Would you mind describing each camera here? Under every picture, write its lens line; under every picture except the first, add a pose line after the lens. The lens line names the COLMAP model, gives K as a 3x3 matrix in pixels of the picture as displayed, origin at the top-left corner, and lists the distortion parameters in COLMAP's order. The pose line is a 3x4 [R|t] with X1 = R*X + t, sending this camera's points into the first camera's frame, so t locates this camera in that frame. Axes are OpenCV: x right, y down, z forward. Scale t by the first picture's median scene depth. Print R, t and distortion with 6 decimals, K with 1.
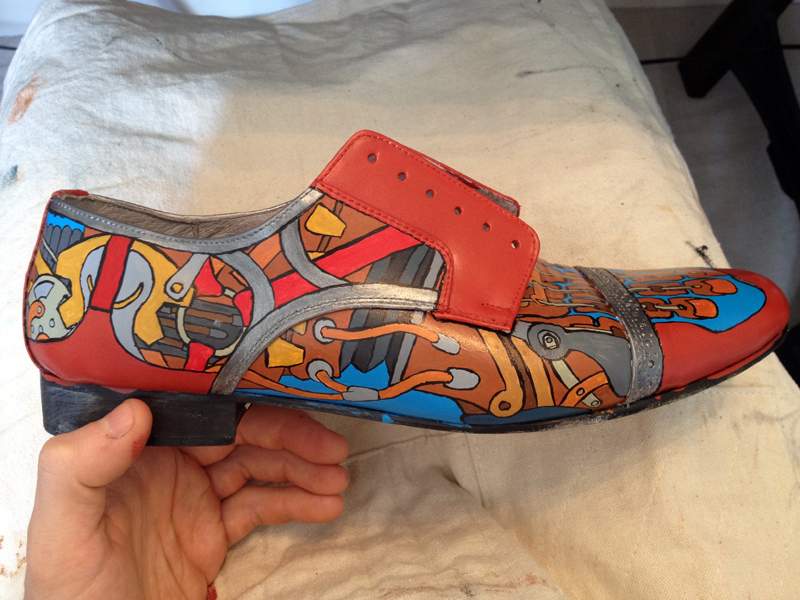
lens RADIAL K [[767.5, 0, 400.0], [0, 767.5, 300.0], [0, 0, 1]] dist [0.240725, -0.731864]
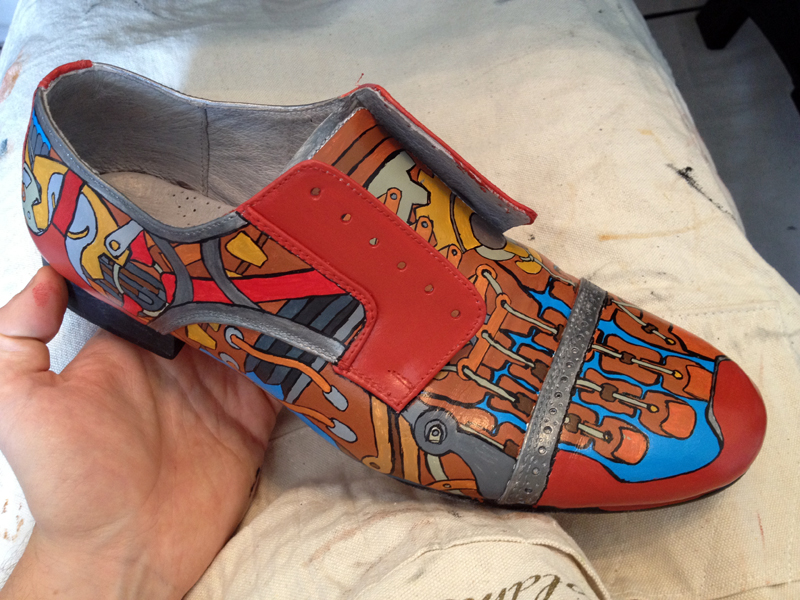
lens RADIAL K [[767.5, 0, 400.0], [0, 767.5, 300.0], [0, 0, 1]] dist [0.240725, -0.731864]
pose [[0.907600, 0.379909, -0.178695, 0.262008], [-0.229225, 0.805000, 0.547202, -0.603964], [0.351737, -0.455679, 0.817703, 0.264008]]
